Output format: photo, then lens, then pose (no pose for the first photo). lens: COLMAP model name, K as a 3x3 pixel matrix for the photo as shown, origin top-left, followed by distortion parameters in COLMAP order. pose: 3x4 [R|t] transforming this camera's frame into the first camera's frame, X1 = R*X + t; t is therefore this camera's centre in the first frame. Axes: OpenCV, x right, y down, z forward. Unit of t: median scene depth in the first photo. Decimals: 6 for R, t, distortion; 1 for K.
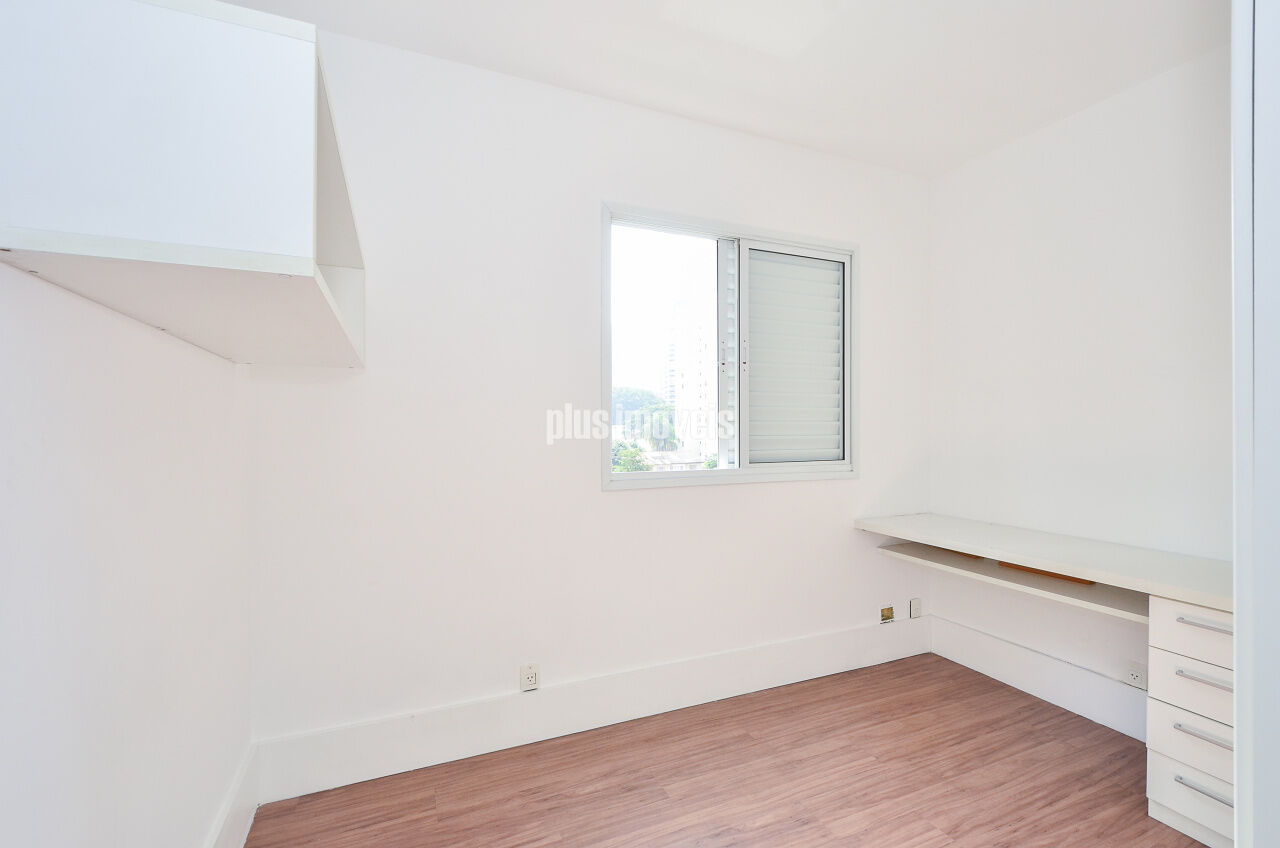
lens RADIAL K [[566.1, 0, 645.8], [0, 566.1, 423.5], [0, 0, 1]] dist [-0.000898, -0.002157]
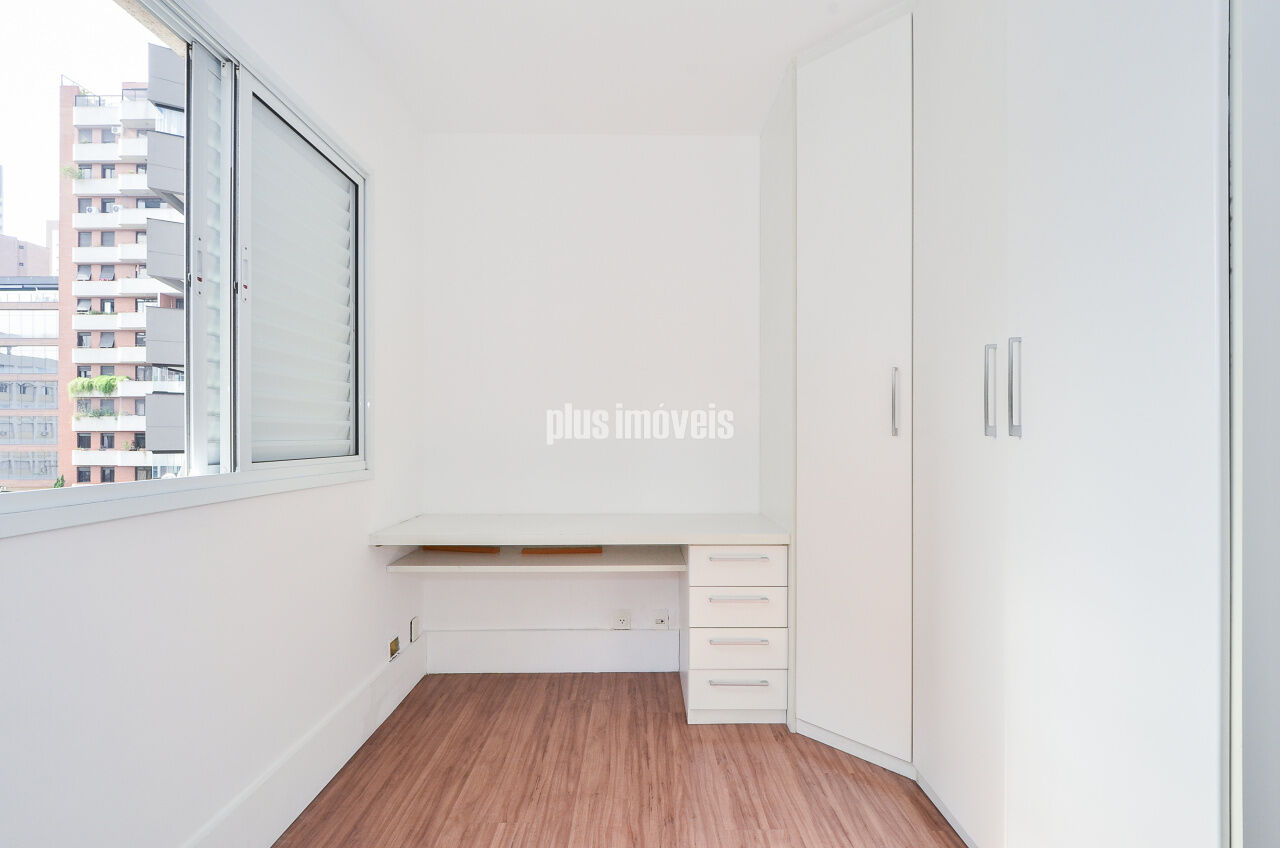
lens RADIAL K [[566.1, 0, 640.5], [0, 566.1, 430.7], [0, 0, 1]] dist [-0.000898, -0.002157]
pose [[0.382523, 0.006869, 0.923920, -0.228120], [-0.003223, 0.999976, -0.006100, 0.045942], [-0.923940, -0.000645, 0.382536, 0.475704]]
